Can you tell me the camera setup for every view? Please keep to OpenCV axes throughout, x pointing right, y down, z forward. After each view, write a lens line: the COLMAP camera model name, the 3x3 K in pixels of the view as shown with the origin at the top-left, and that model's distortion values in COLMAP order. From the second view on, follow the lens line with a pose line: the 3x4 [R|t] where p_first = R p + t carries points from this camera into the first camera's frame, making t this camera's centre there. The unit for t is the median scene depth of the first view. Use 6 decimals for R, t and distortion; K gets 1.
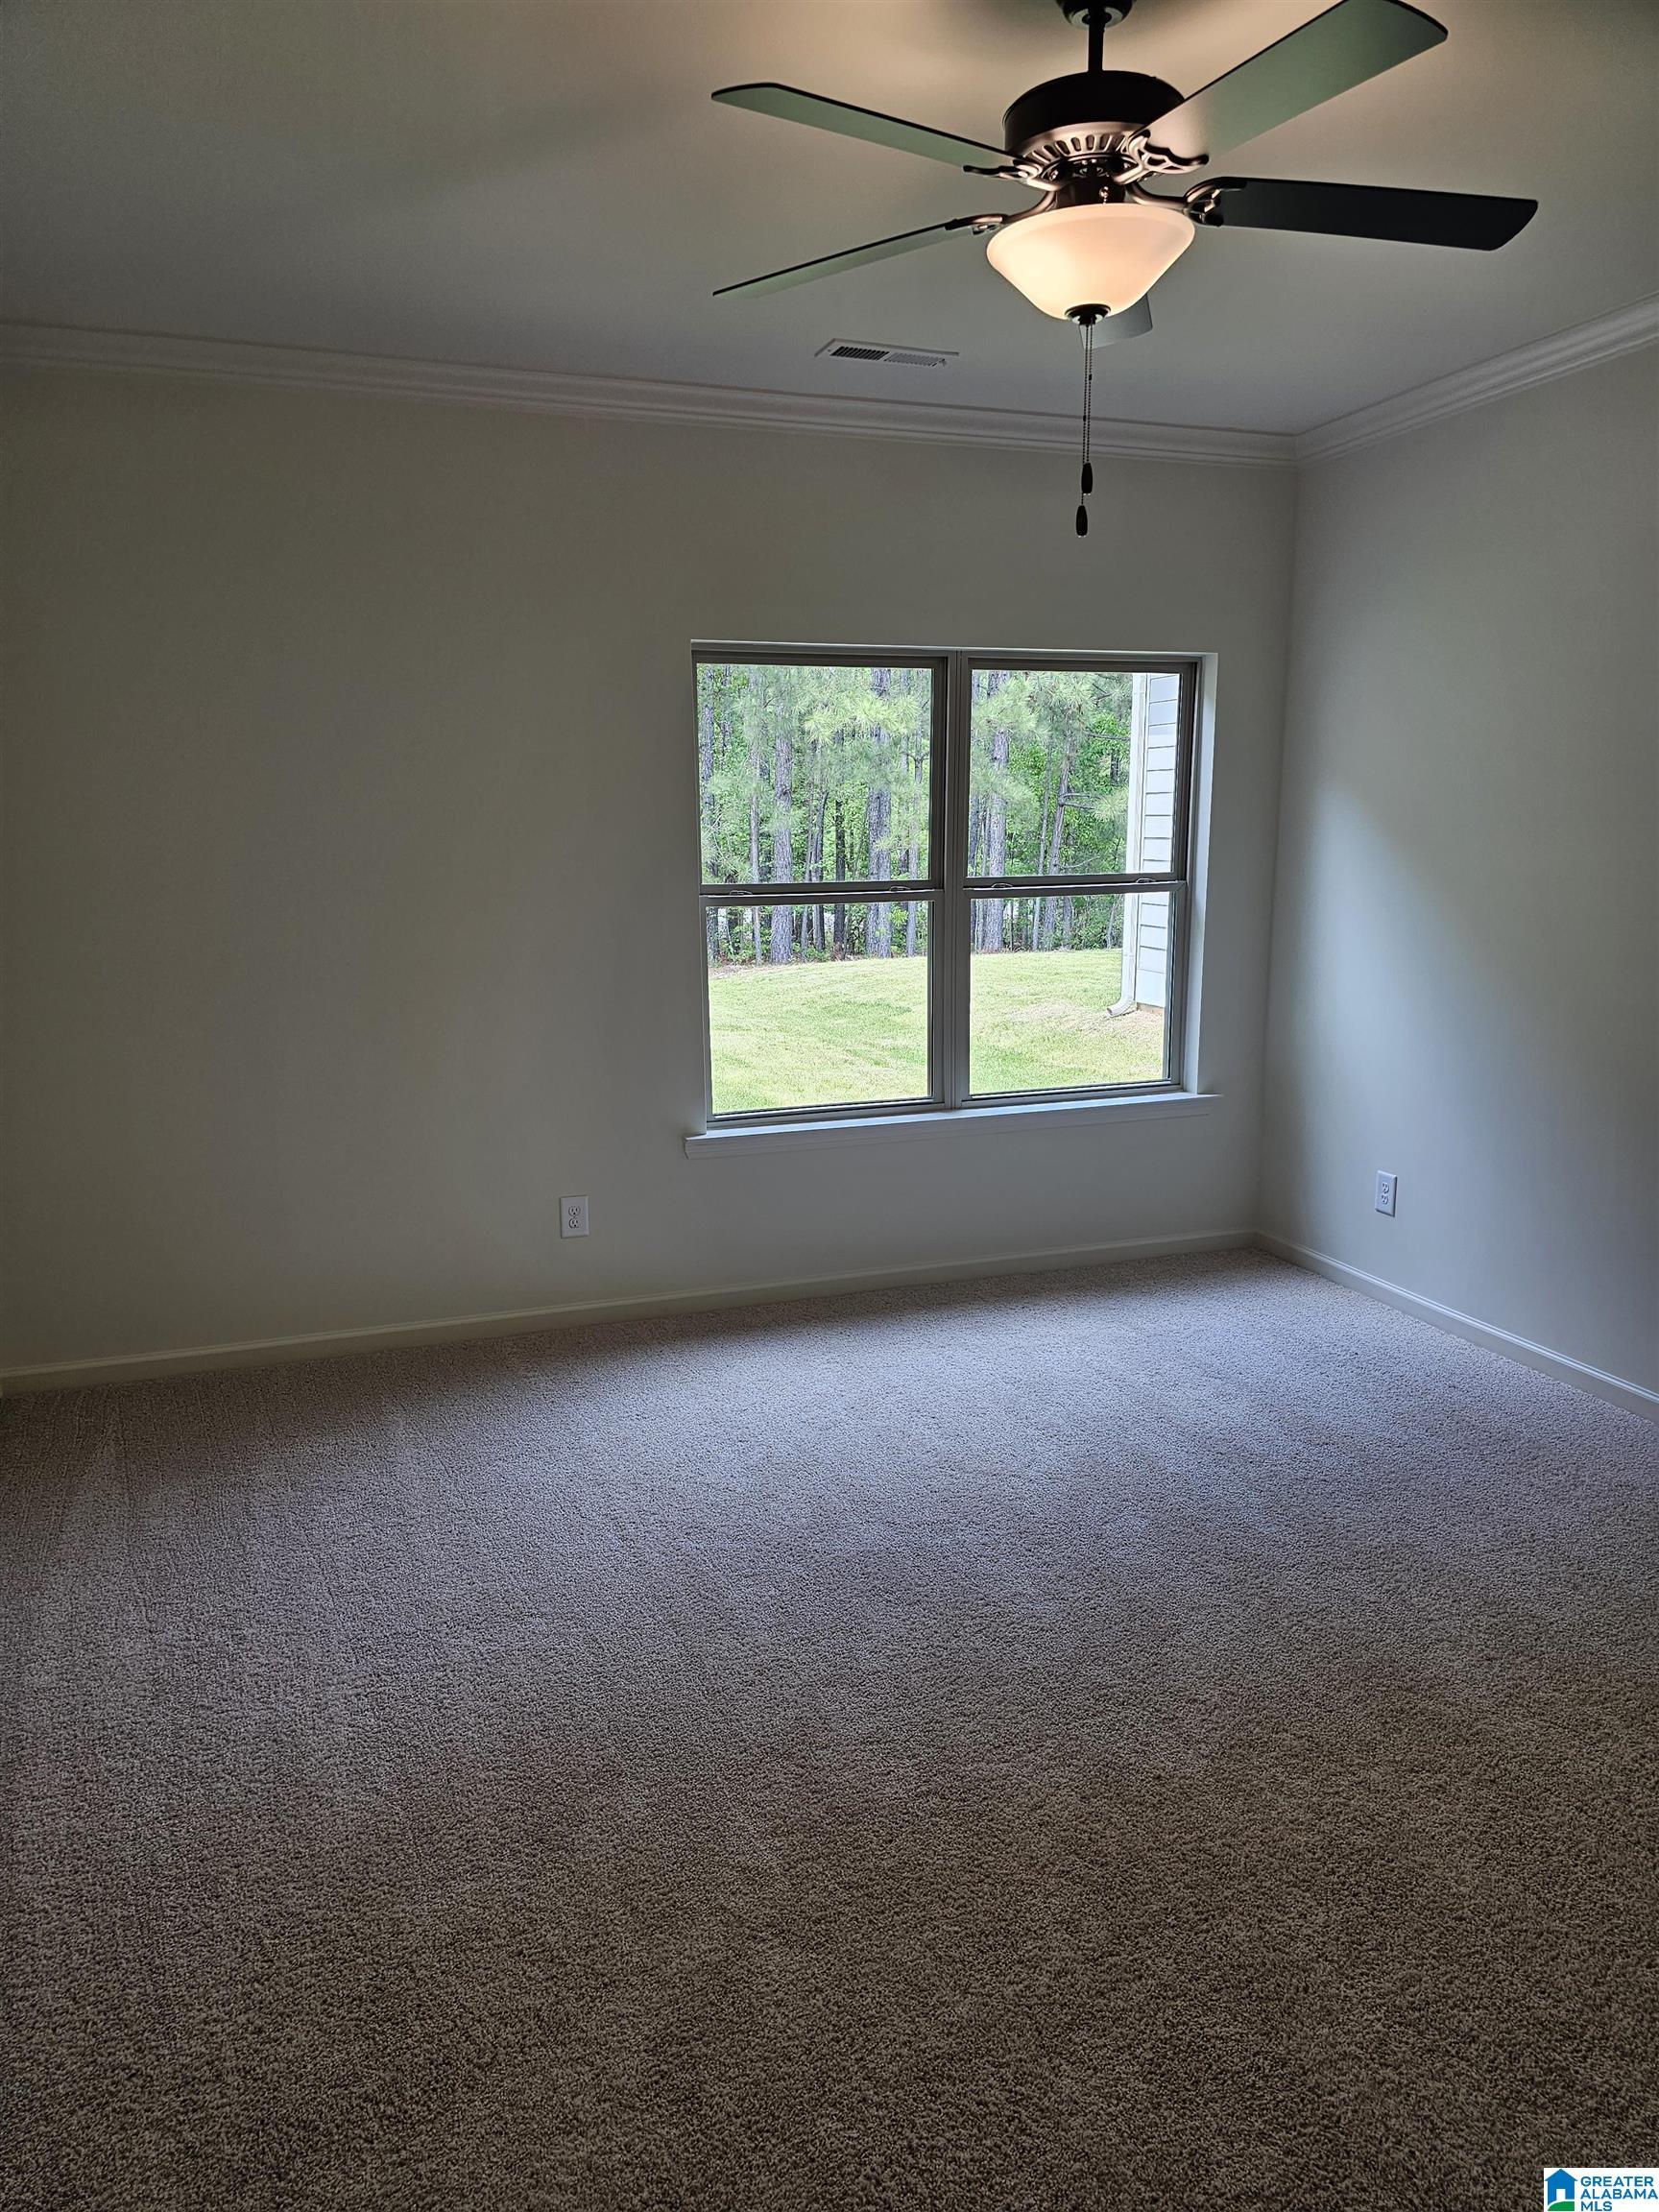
lens RADIAL K [[1475.6, 0, 825.9], [0, 1475.6, 1109.9], [0, 0, 1]] dist [0.044557, -0.034802]
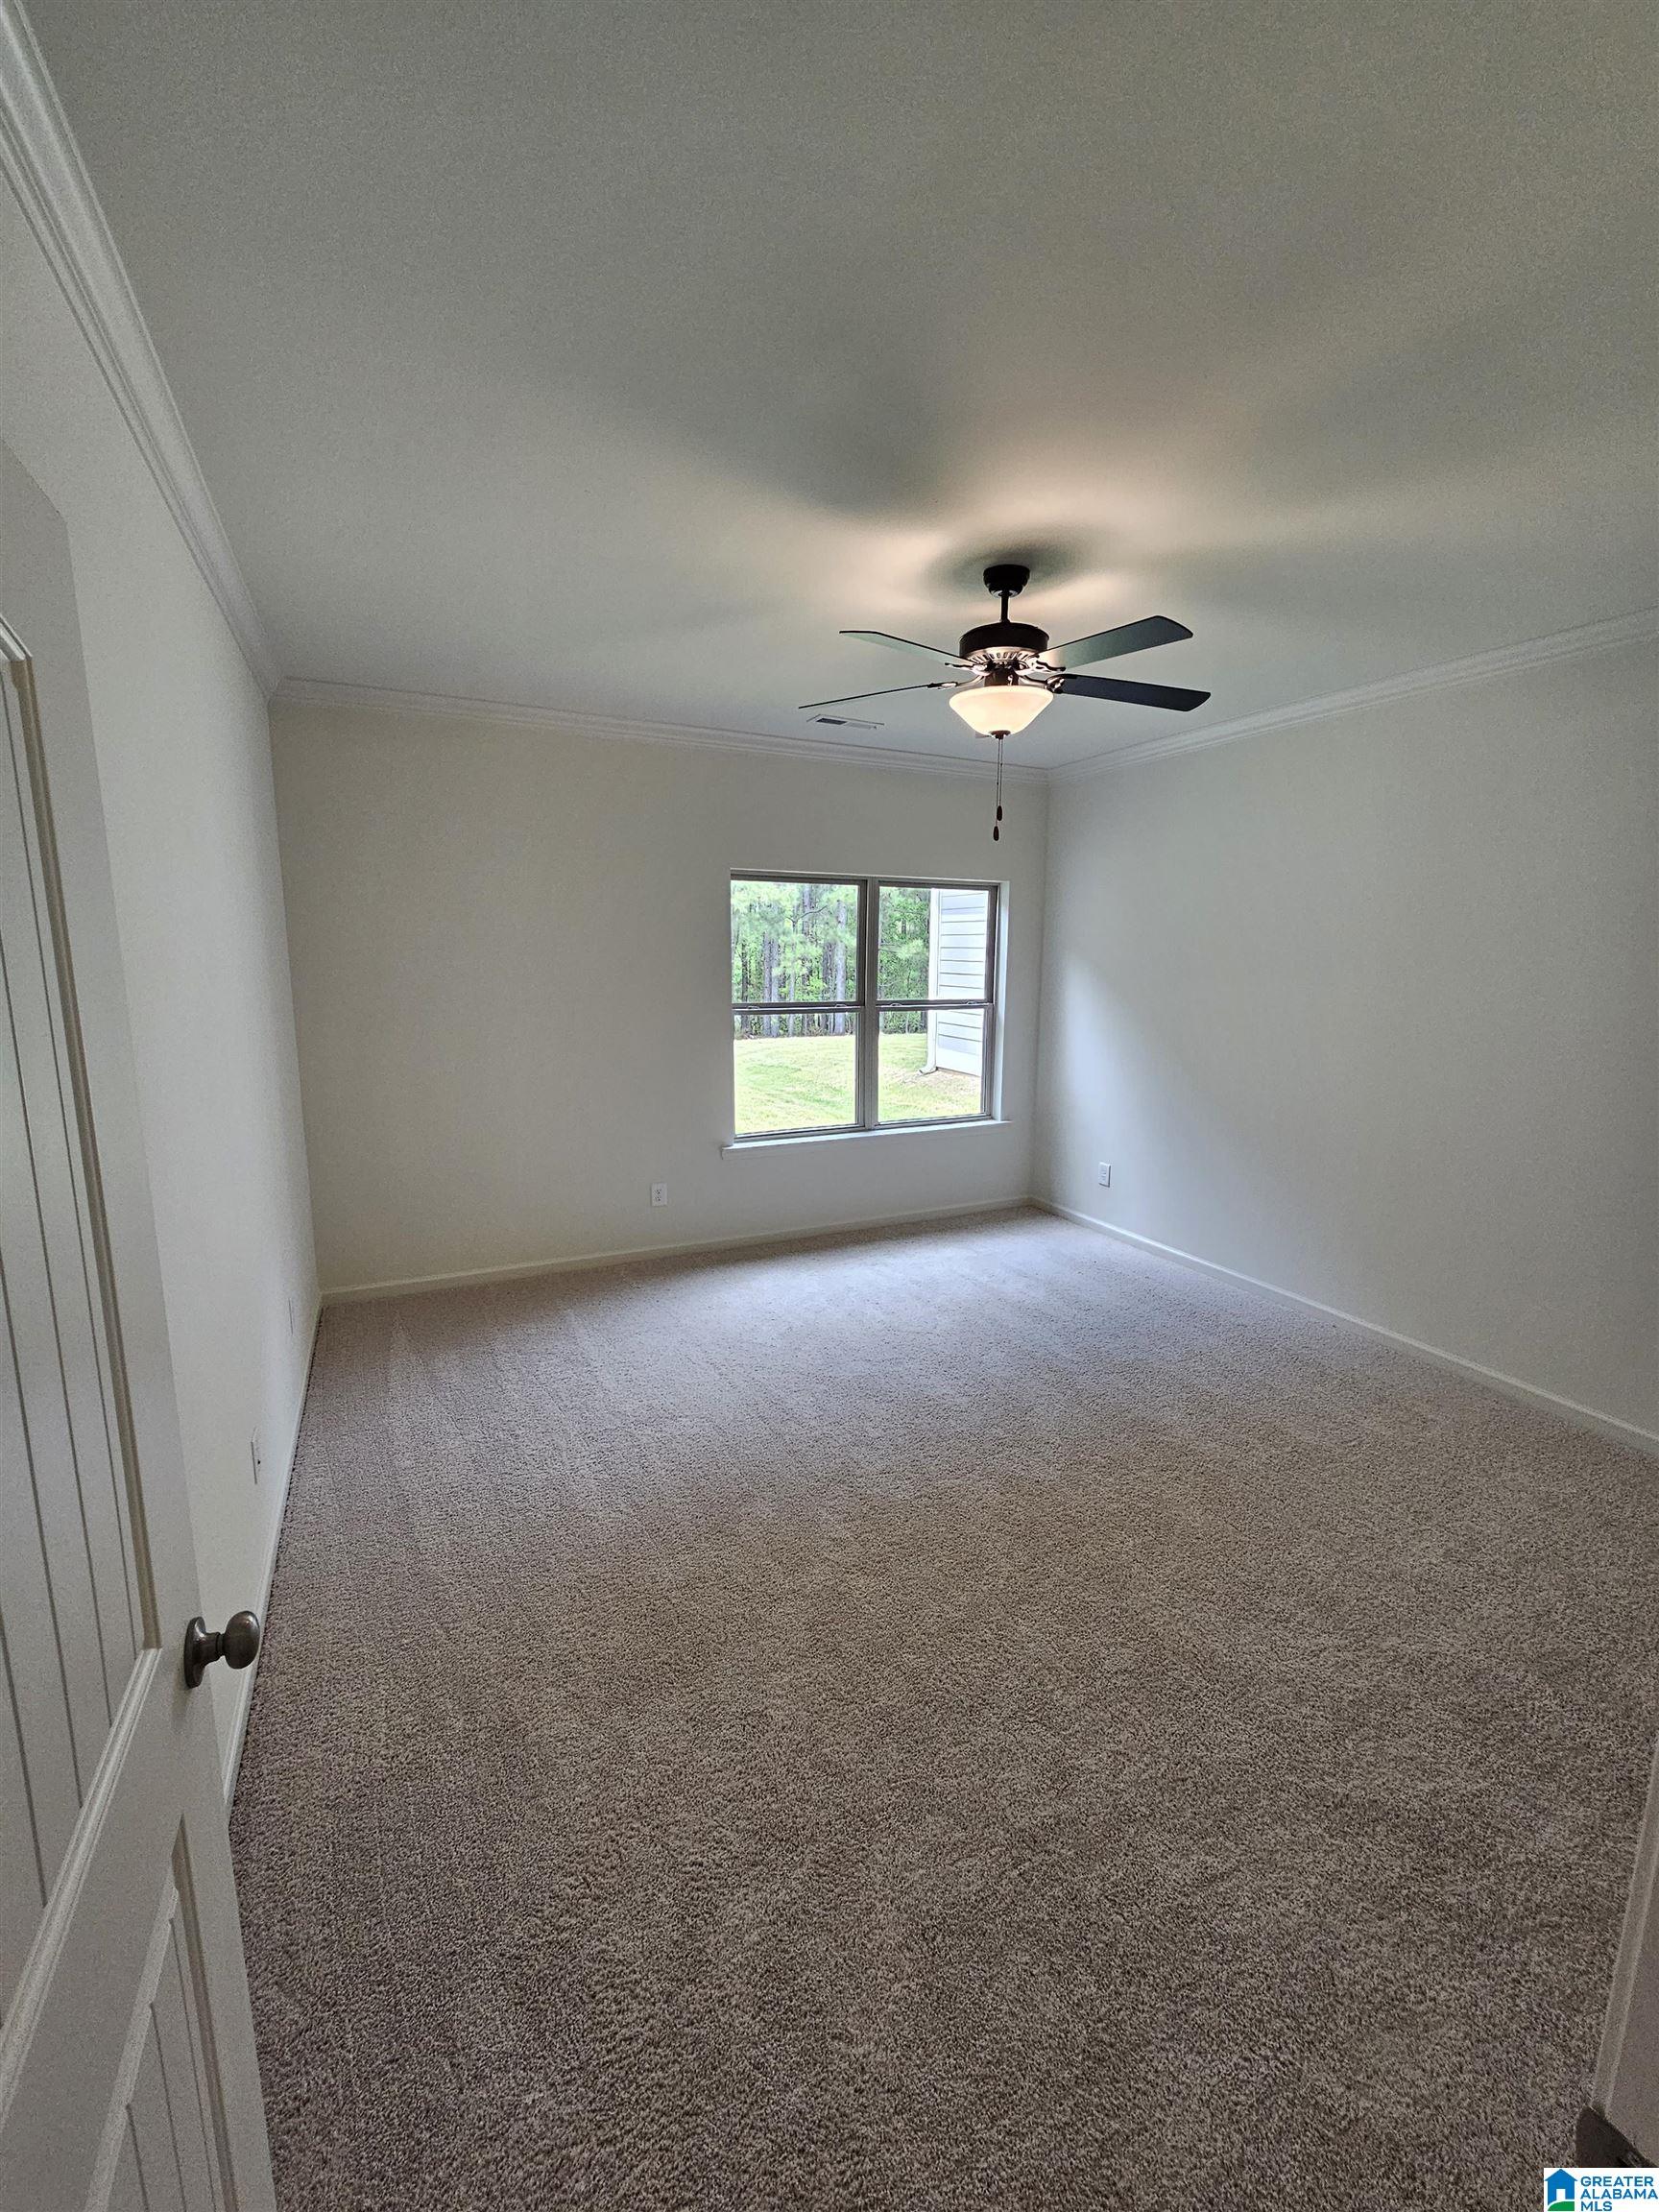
lens RADIAL K [[899.3, 0, 833.3], [0, 899.3, 1087.5], [0, 0, 1]] dist [-0.001094, -0.001221]
pose [[0.992629, -0.001342, 0.121184, -0.136325], [0.006910, 0.998939, -0.045541, -0.004449], [-0.120994, 0.046042, 0.991585, -0.104398]]
